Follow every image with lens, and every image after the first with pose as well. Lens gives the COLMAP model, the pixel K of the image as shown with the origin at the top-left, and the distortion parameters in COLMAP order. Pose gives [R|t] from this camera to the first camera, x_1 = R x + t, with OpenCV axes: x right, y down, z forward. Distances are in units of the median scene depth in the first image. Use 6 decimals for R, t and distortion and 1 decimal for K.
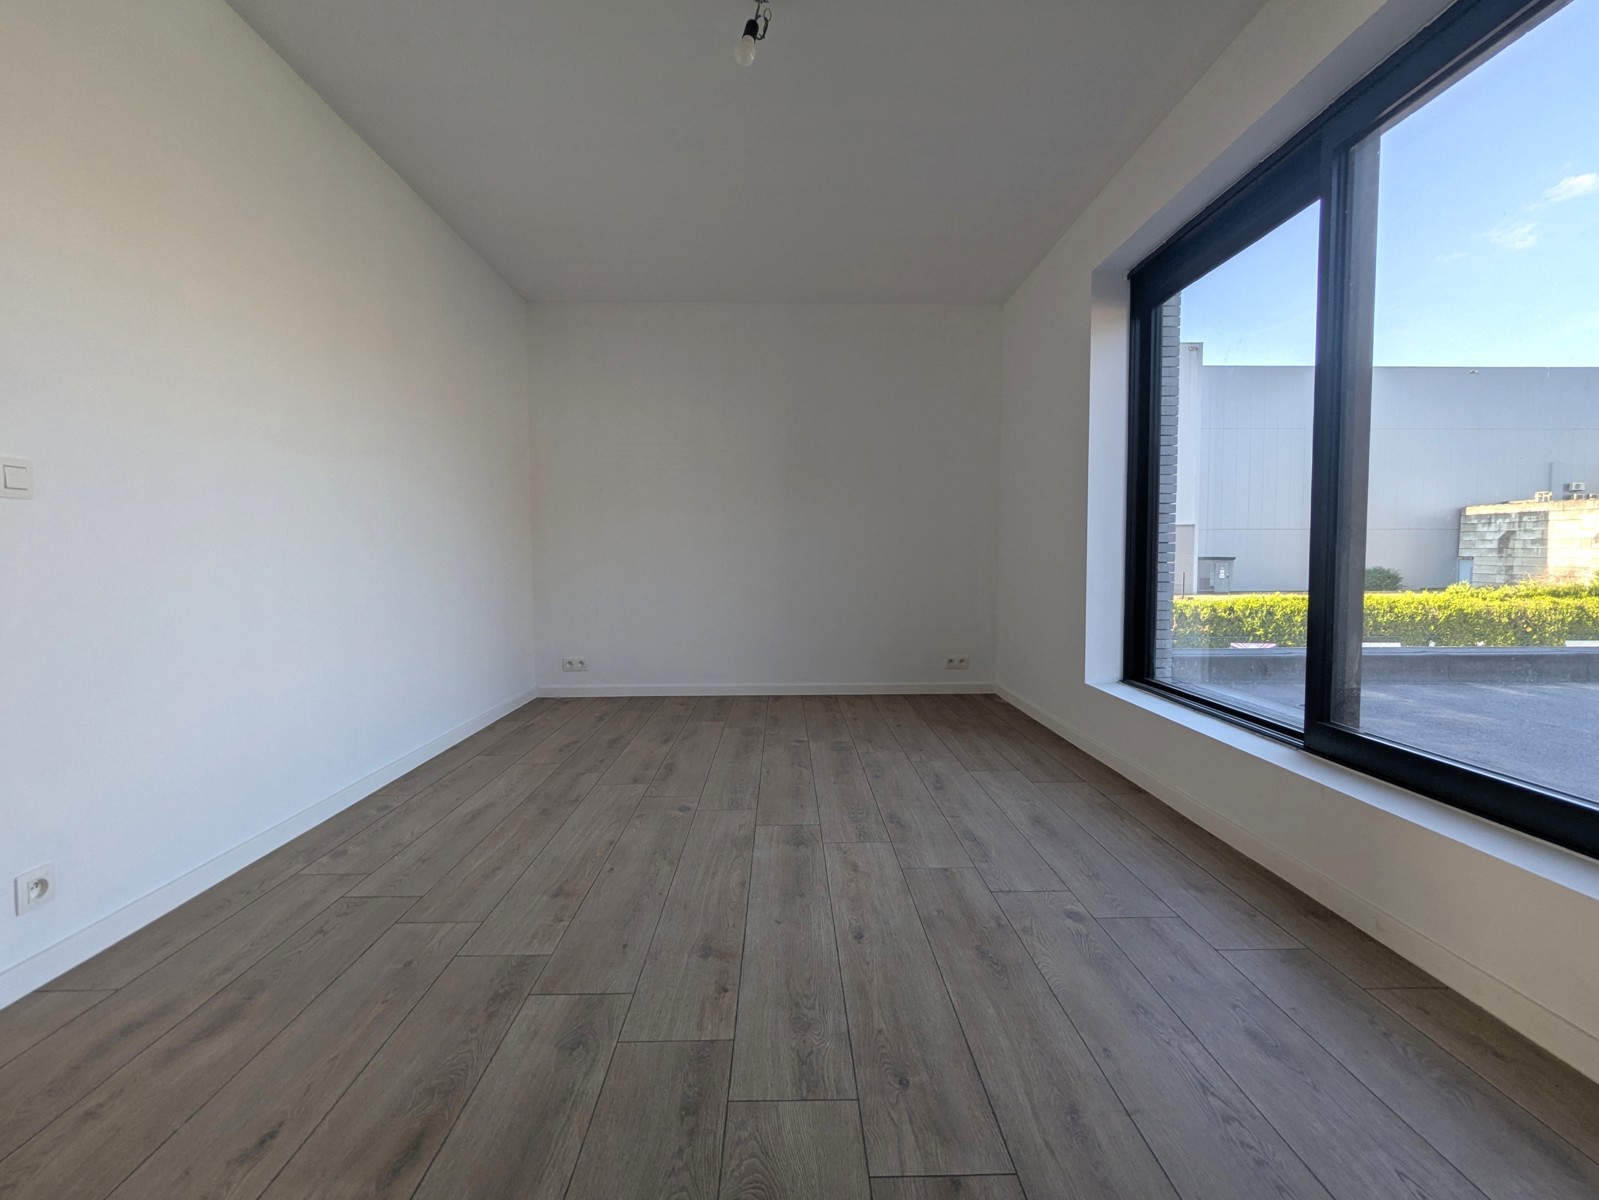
lens RADIAL K [[762.2, 0, 791.9], [0, 762.2, 596.4], [0, 0, 1]] dist [-0.001720, 0.001624]
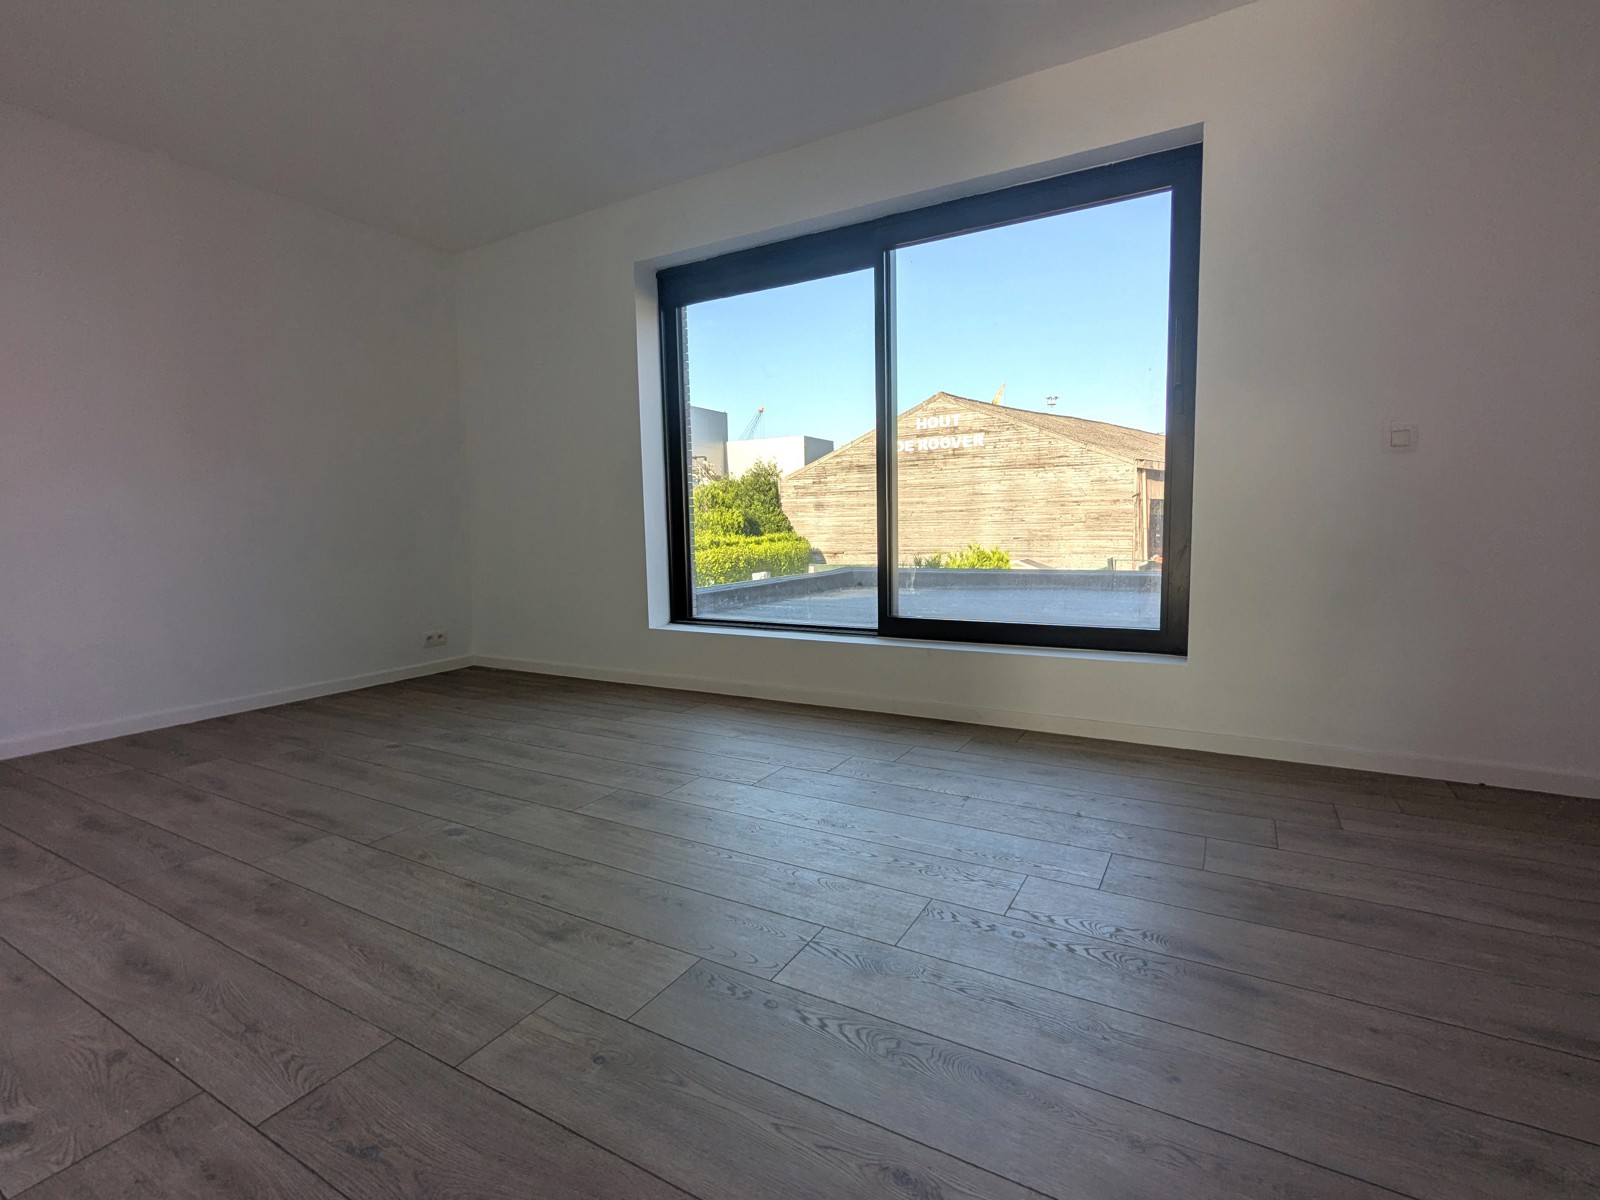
lens RADIAL K [[762.7, 0, 792.4], [0, 762.7, 596.4], [0, 0, 1]] dist [-0.001720, 0.001624]
pose [[0.520467, -0.091542, 0.848961, -0.545151], [0.065211, 0.995594, 0.067374, 0.003868], [-0.851388, 0.020296, 0.524143, 0.252143]]
